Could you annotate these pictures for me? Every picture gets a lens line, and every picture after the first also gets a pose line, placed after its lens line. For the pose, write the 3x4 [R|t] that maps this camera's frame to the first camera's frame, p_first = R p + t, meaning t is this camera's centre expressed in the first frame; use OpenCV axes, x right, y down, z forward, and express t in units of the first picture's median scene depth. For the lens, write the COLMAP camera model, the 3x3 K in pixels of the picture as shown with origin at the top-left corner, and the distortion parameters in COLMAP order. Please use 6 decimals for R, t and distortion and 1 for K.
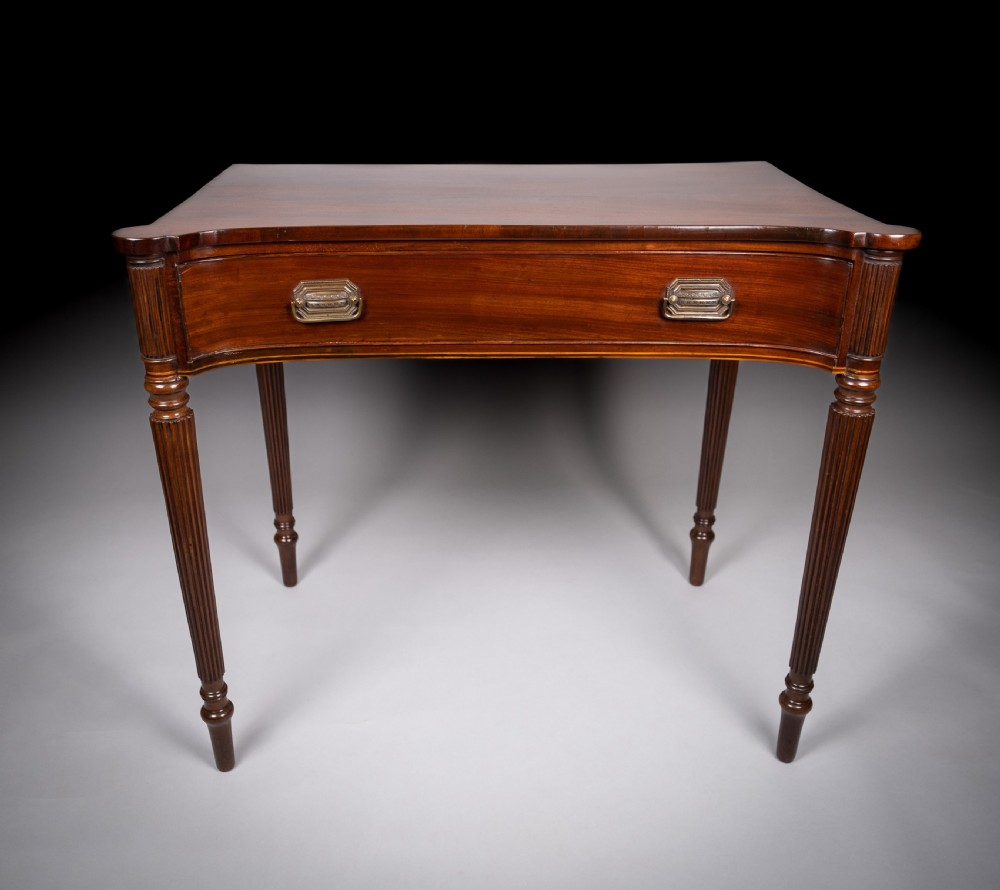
lens RADIAL K [[926.2, 0, 483.3], [0, 926.2, 438.1], [0, 0, 1]] dist [0.008106, 0.000000]
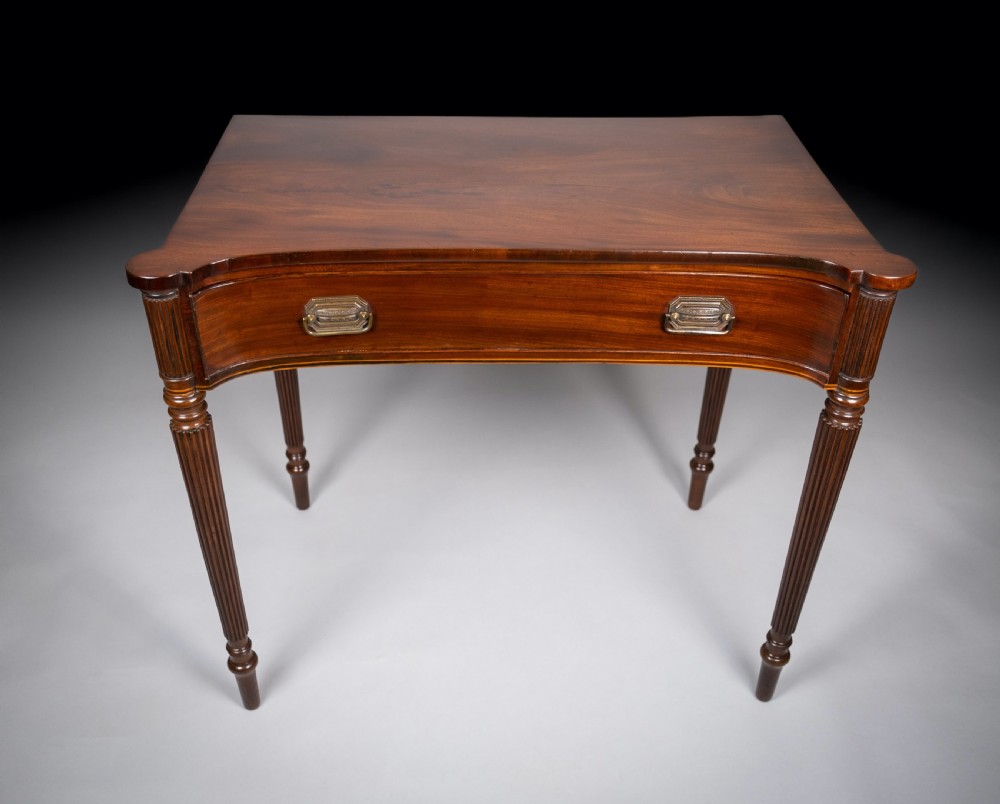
lens RADIAL K [[967.9, 0, 503.3], [0, 967.9, 408.1], [0, 0, 1]] dist [0.013465, 0.000000]
pose [[0.999897, 0.006729, 0.012691, 0.001474], [-0.008958, 0.982753, 0.184707, -0.244601], [-0.011229, -0.184801, 0.982712, -0.072618]]
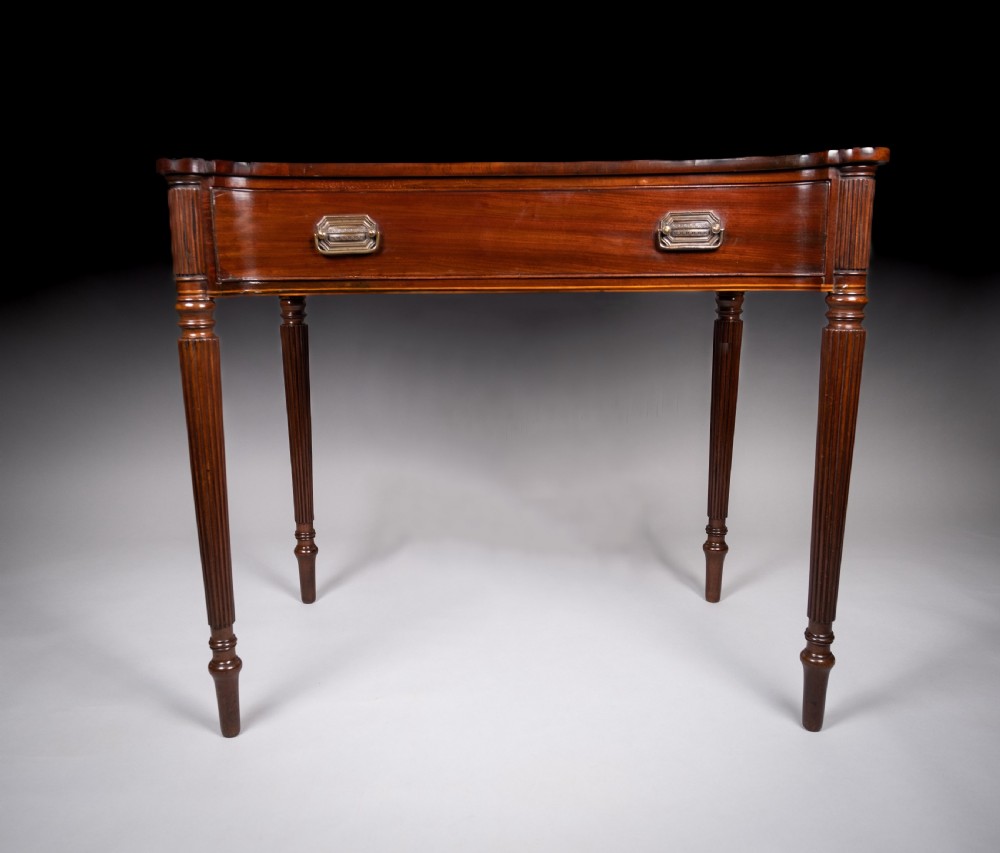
lens RADIAL K [[876.1, 0, 489.6], [0, 876.1, 426.3], [0, 0, 1]] dist [0.008780, -0.016767]
pose [[0.999715, -0.008509, -0.022307, 0.019051], [0.003271, 0.974338, -0.225065, 0.300315], [0.023650, 0.224928, 0.974088, 0.051121]]
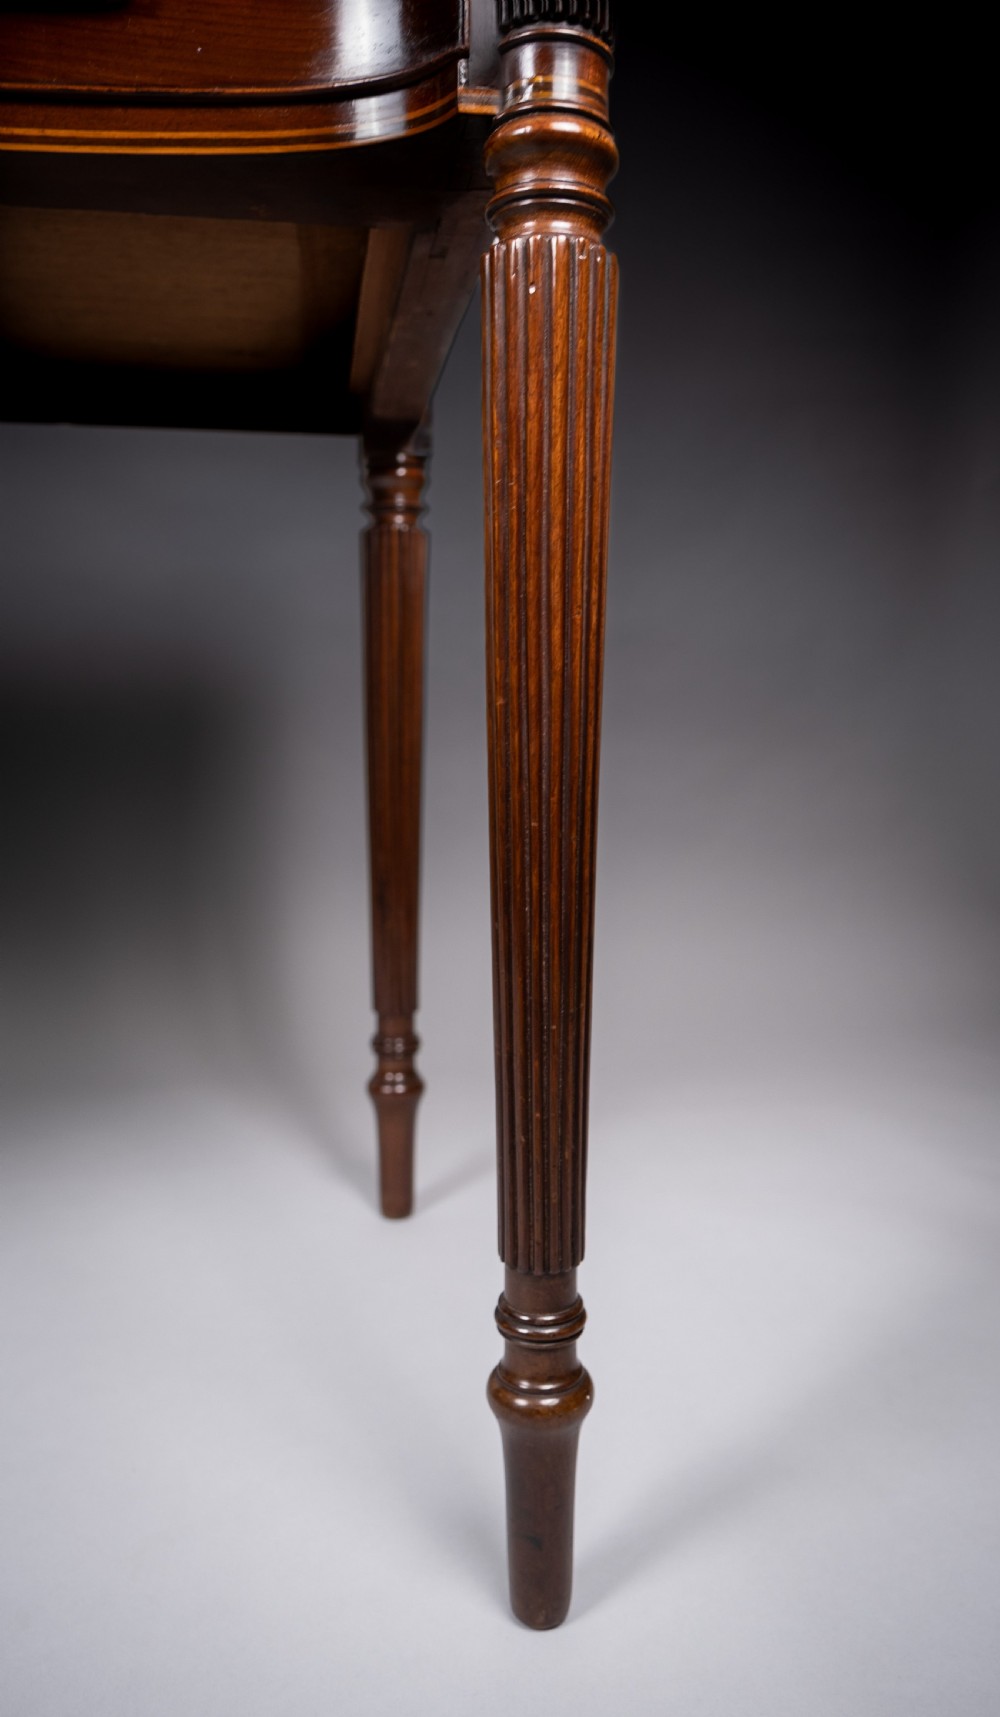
lens RADIAL K [[1216.7, 0, 512.8], [0, 1216.7, 859.4], [0, 0, 1]] dist [-0.003229, -0.006838]
pose [[0.987112, -0.021986, 0.158513, 0.320791], [0.070465, 0.949042, -0.307172, 0.286053], [-0.143681, 0.314383, 0.938360, 0.689538]]
